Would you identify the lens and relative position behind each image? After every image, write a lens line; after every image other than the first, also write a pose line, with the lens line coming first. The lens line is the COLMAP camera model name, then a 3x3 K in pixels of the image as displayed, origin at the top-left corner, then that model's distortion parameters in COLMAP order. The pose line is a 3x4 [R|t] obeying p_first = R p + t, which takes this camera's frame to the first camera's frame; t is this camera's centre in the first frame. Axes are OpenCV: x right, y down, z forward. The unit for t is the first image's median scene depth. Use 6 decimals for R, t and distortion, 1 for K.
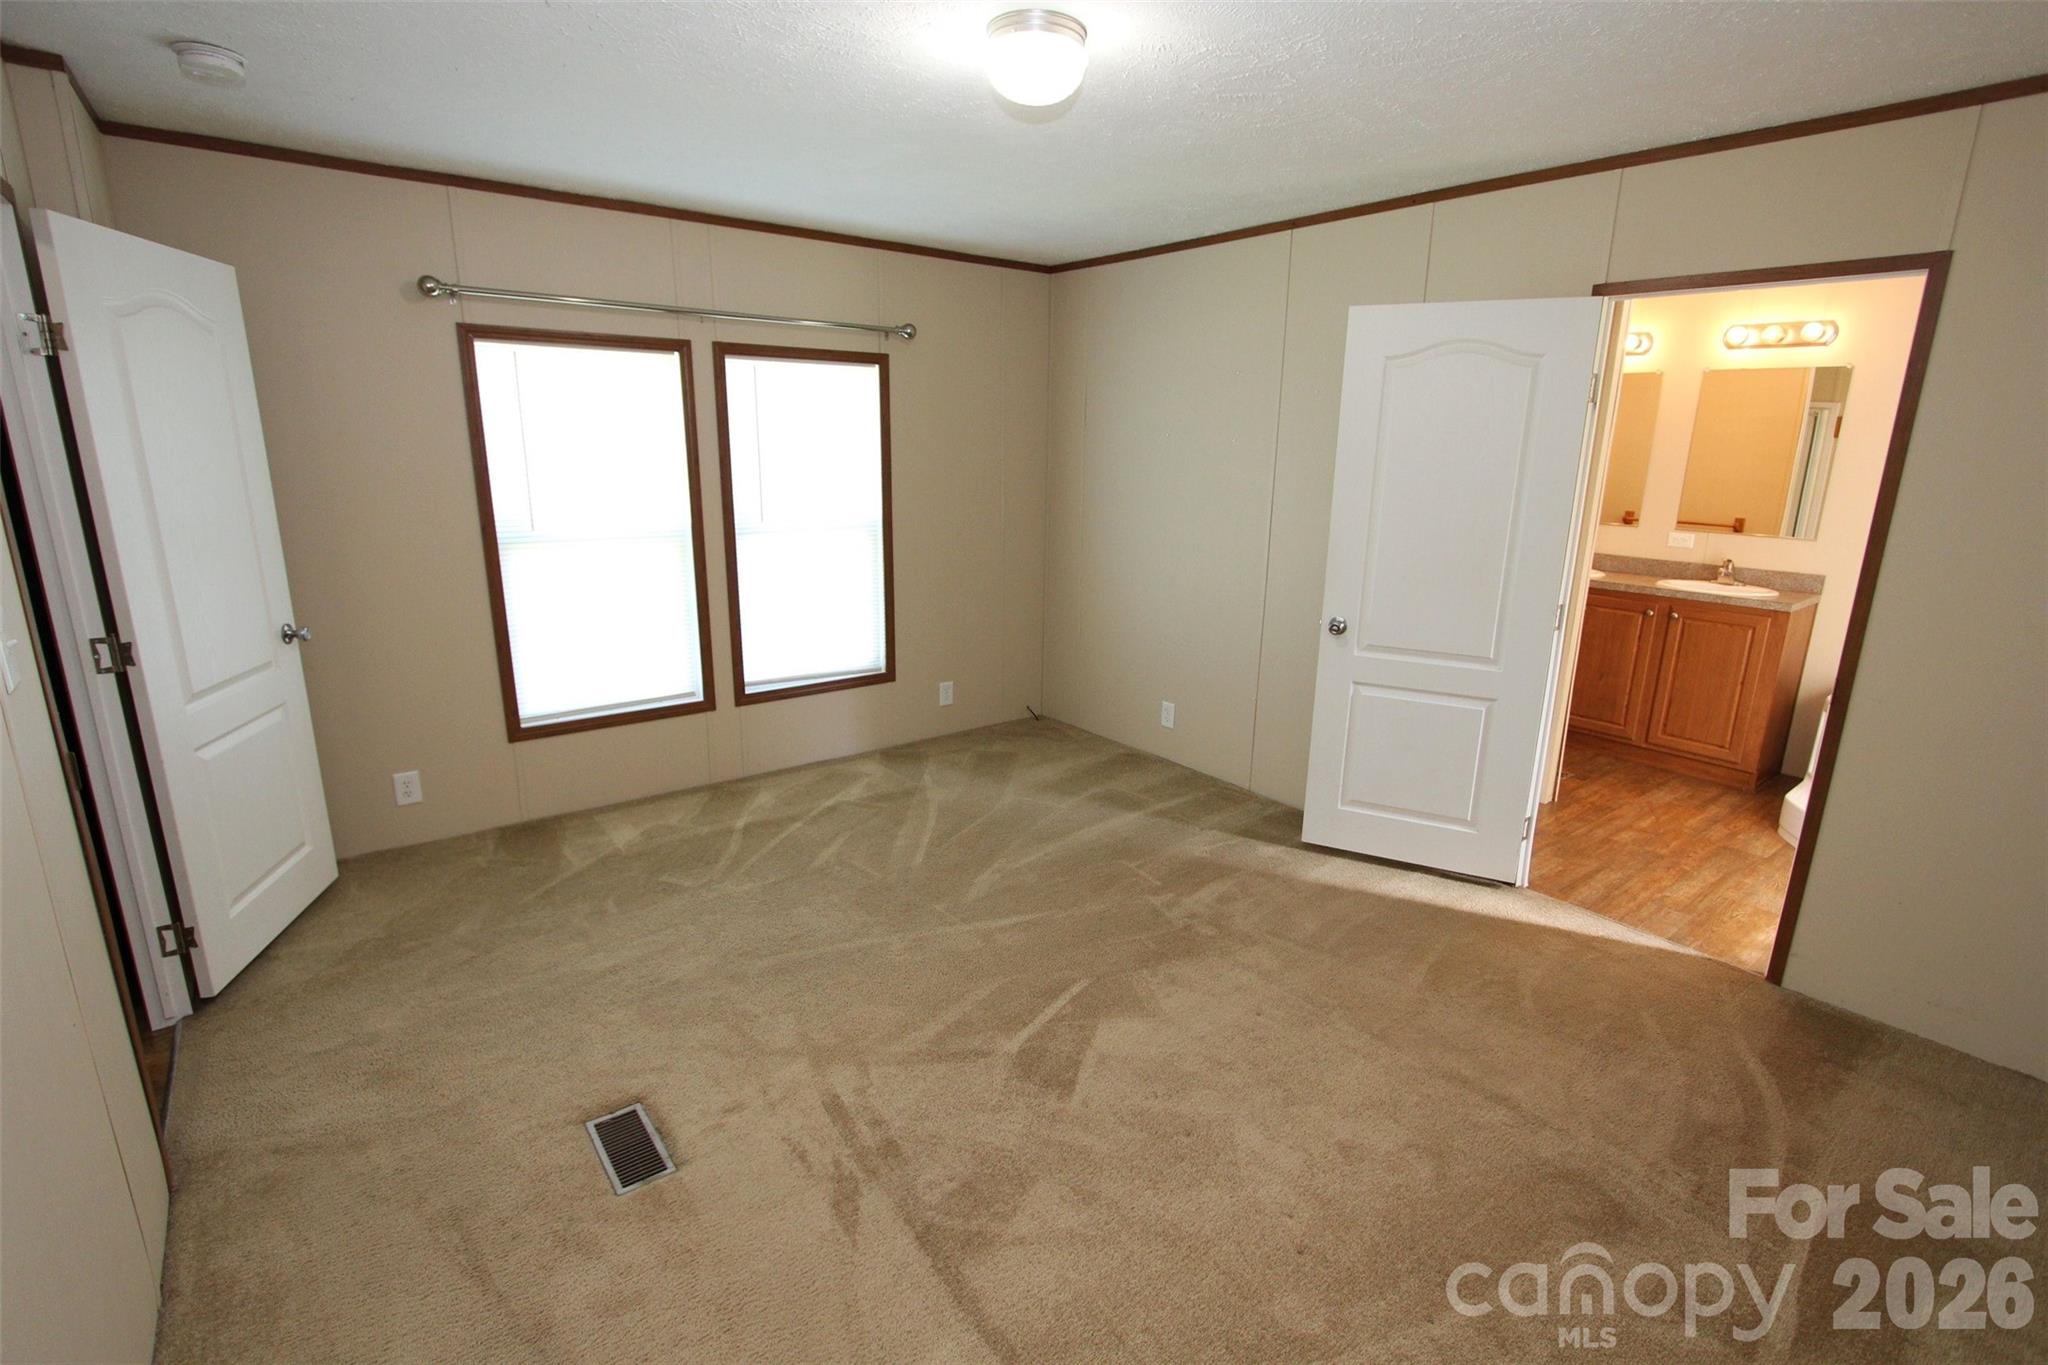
lens RADIAL K [[945.9, 0, 1011.8], [0, 945.9, 672.2], [0, 0, 1]] dist [-0.018494, 0.003221]
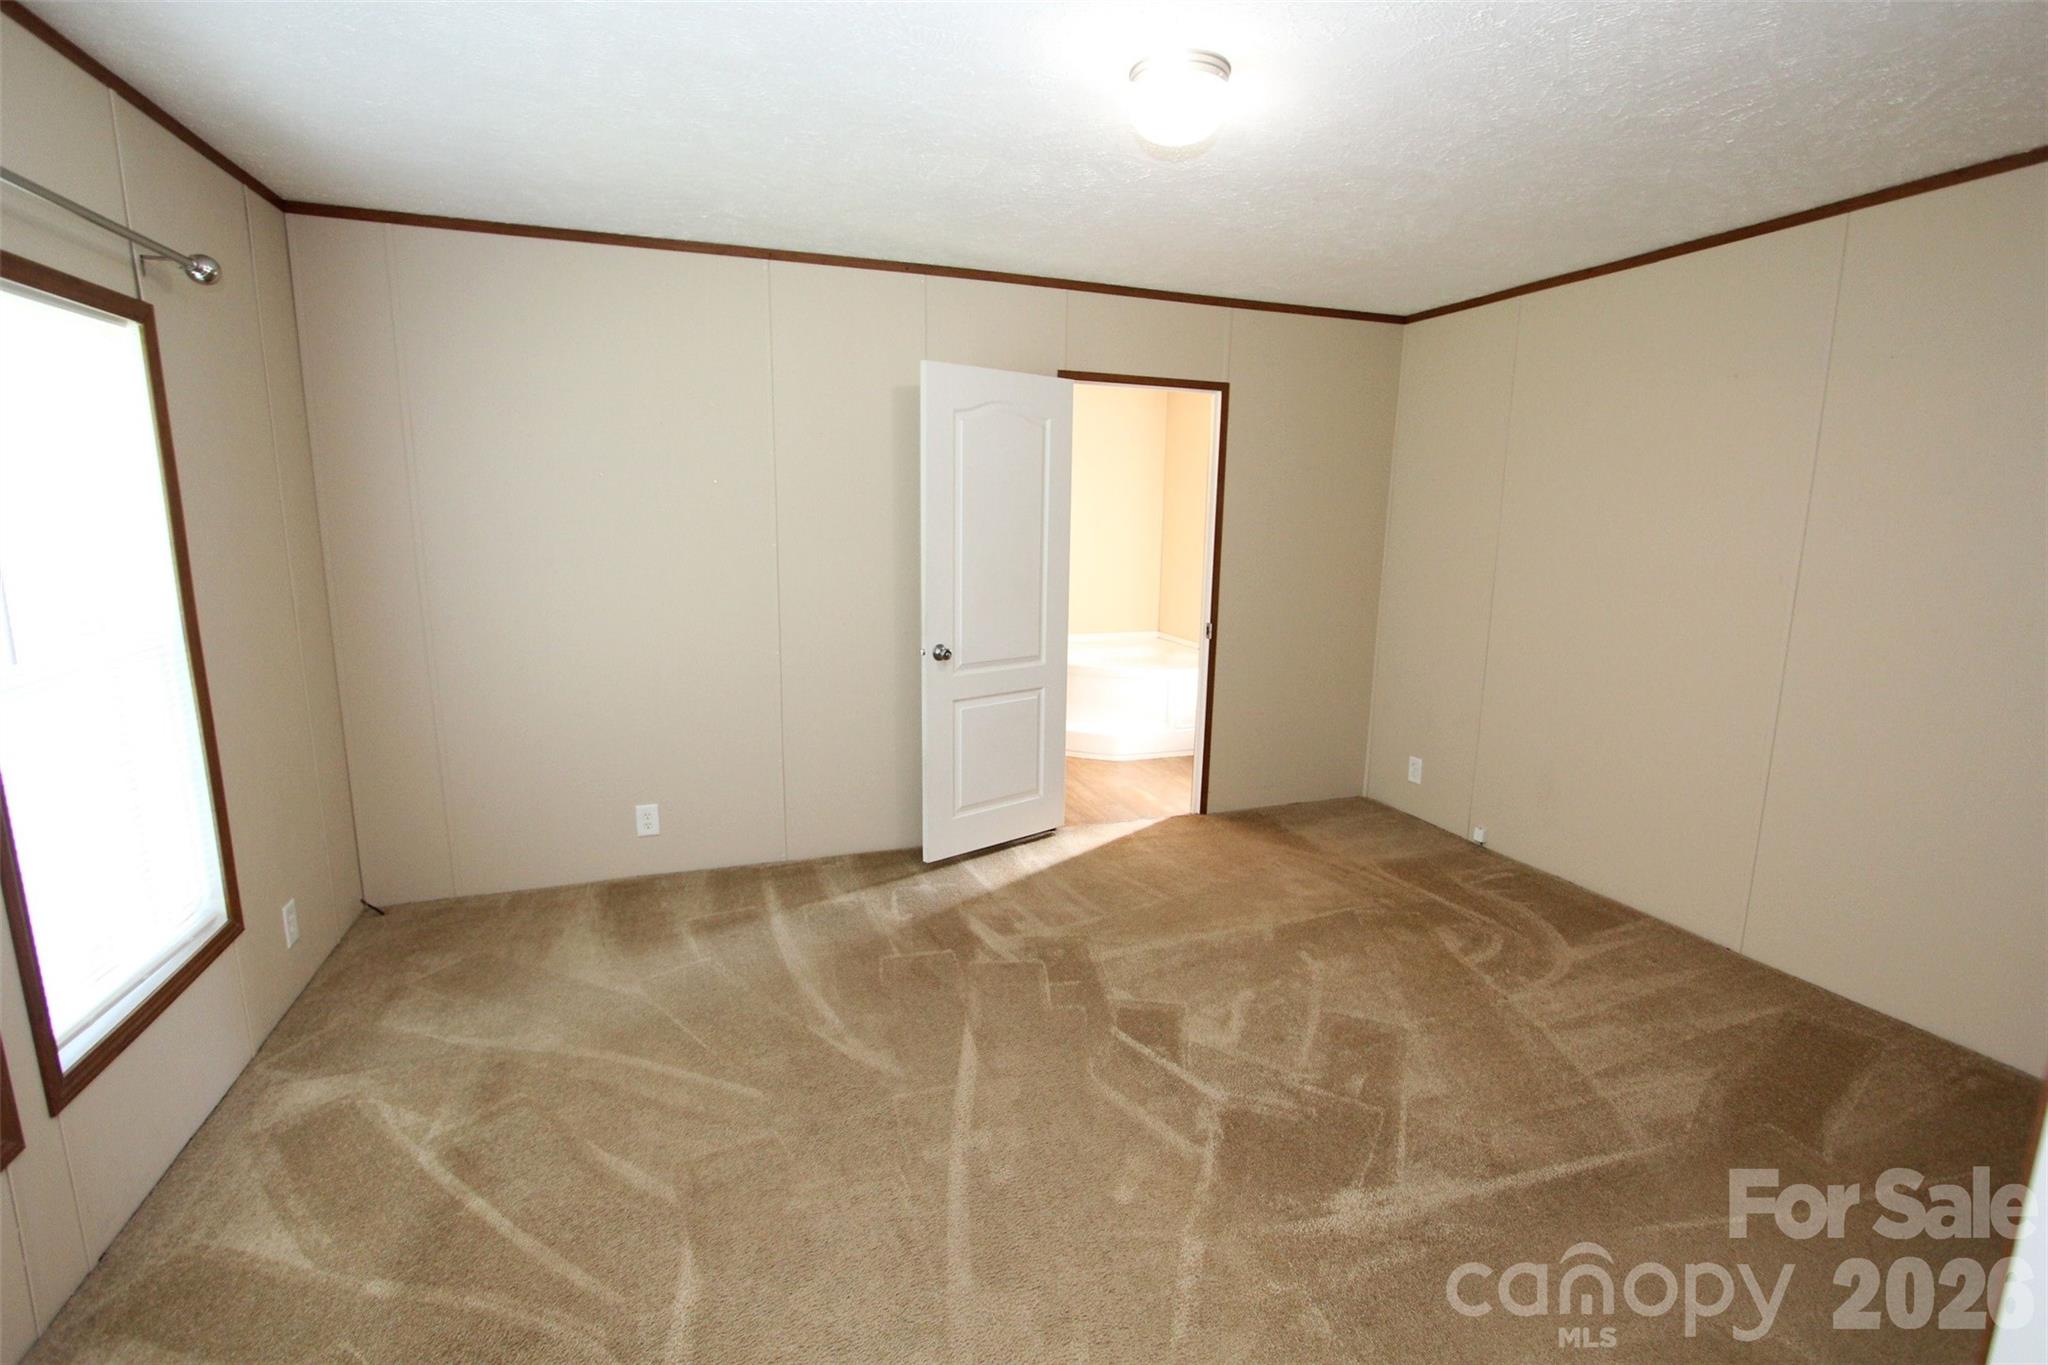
lens RADIAL K [[945.9, 0, 1028.6], [0, 945.9, 666.4], [0, 0, 1]] dist [-0.018494, 0.003221]
pose [[0.303999, -0.162591, 0.938695, -0.556824], [0.228474, 0.969016, 0.093851, -0.099337], [-0.924870, 0.185937, 0.331727, 0.492762]]
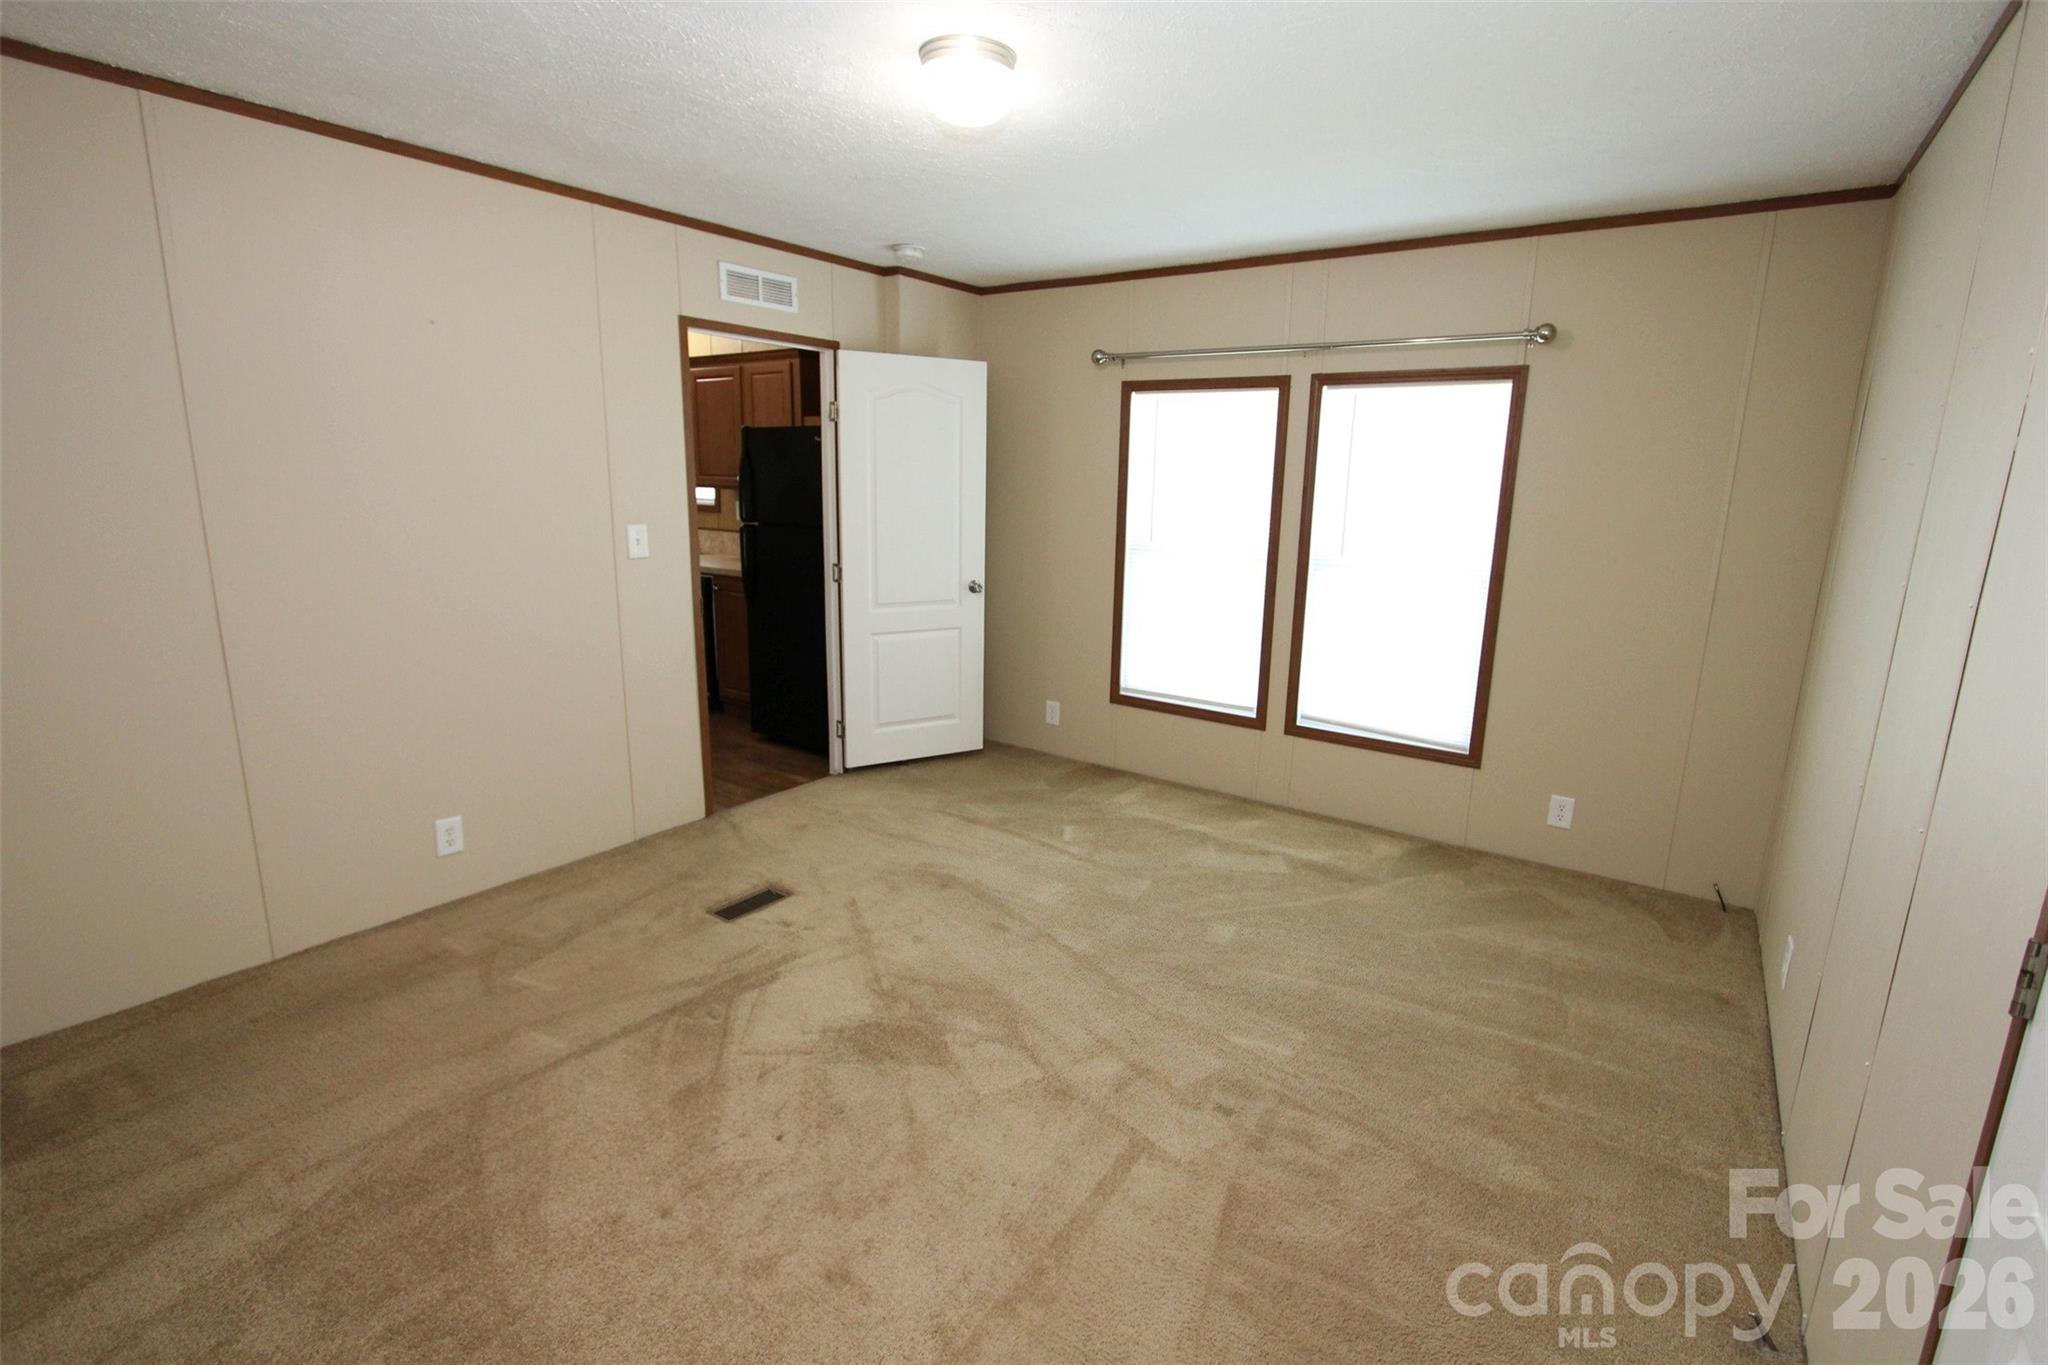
lens RADIAL K [[945.9, 0, 1037.4], [0, 945.9, 678.2], [0, 0, 1]] dist [-0.018494, 0.003221]
pose [[0.296733, 0.201680, -0.933421, 0.614549], [-0.237707, 0.962278, 0.132348, -0.101088], [0.924902, 0.182609, 0.333481, 0.453993]]
